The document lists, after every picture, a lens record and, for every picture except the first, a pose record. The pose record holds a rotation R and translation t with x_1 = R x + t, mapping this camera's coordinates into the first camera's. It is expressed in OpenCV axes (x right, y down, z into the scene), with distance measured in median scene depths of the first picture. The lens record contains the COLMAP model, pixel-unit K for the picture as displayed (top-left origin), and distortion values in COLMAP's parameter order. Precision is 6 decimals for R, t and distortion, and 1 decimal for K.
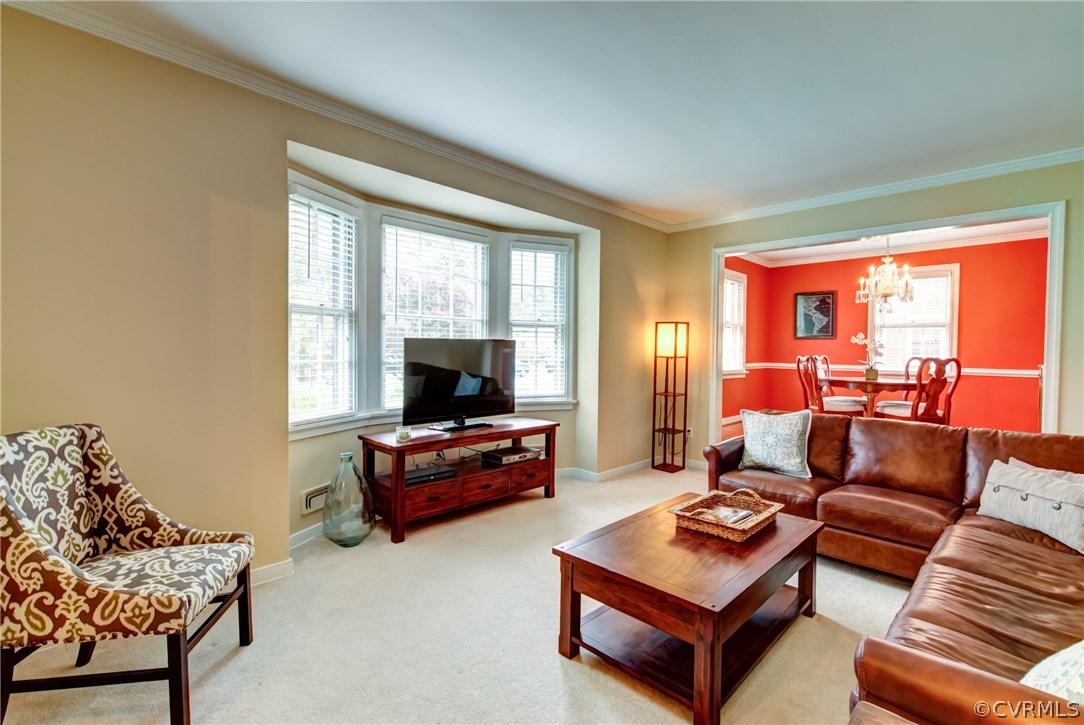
lens RADIAL K [[493.2, 0, 542.0], [0, 493.2, 362.5], [0, 0, 1]] dist [-0.037514, 0.015467]
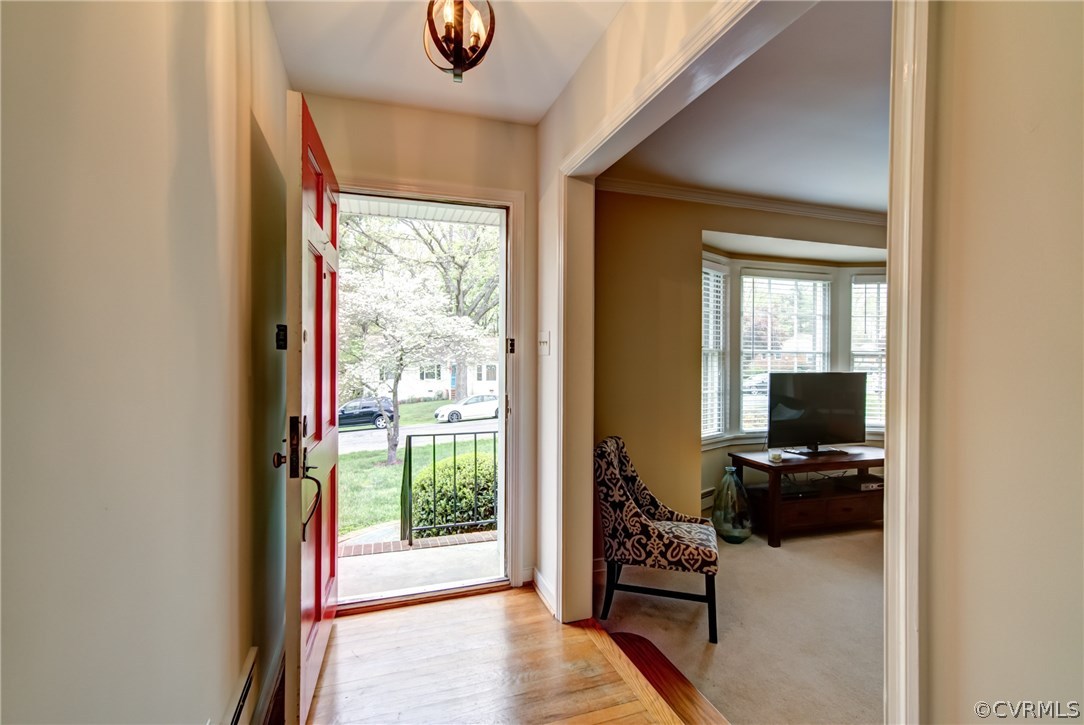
lens RADIAL K [[493.2, 0, 542.0], [0, 493.2, 362.5], [0, 0, 1]] dist [-0.037514, 0.015467]
pose [[0.875423, -0.001348, -0.483356, -0.415279], [-0.013180, 0.999558, -0.026659, -0.080314], [0.483178, 0.029709, 0.875018, -0.625302]]
